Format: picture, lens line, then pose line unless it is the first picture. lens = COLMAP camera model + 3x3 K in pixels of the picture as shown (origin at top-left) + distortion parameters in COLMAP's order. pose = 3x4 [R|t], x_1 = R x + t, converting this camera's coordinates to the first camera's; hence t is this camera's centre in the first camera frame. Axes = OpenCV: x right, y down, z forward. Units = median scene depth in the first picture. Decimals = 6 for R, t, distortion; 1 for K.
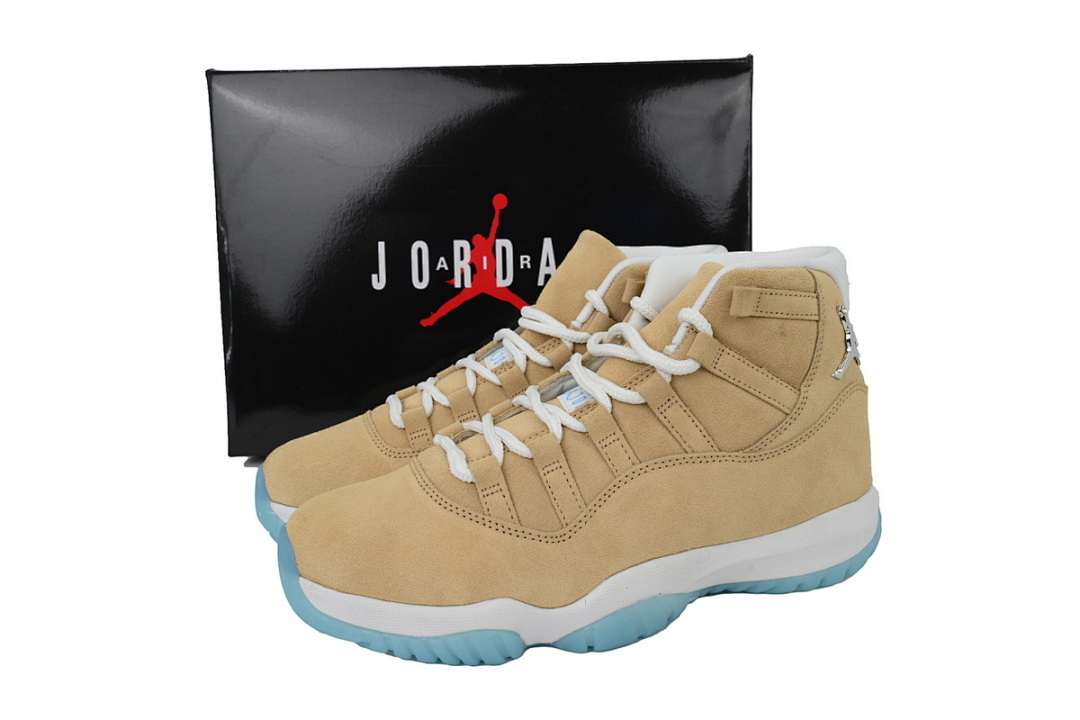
lens RADIAL K [[847.6, 0, 538.3], [0, 847.6, 360.2], [0, 0, 1]] dist [-0.011190, -0.001188]
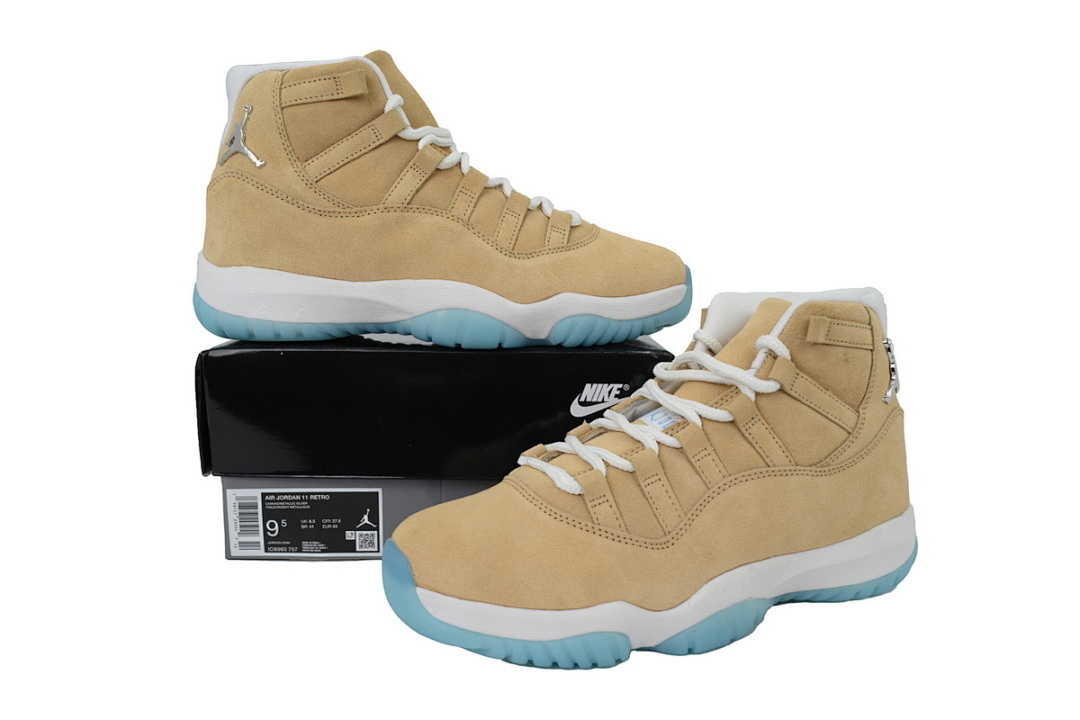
lens RADIAL K [[847.6, 0, 543.6], [0, 847.6, 357.9], [0, 0, 1]] dist [-0.011190, -0.001188]
pose [[0.993236, 0.012584, 0.115432, -0.242448], [-0.003058, 0.996600, -0.082332, 0.060218], [-0.116075, 0.081422, 0.989897, -0.060074]]
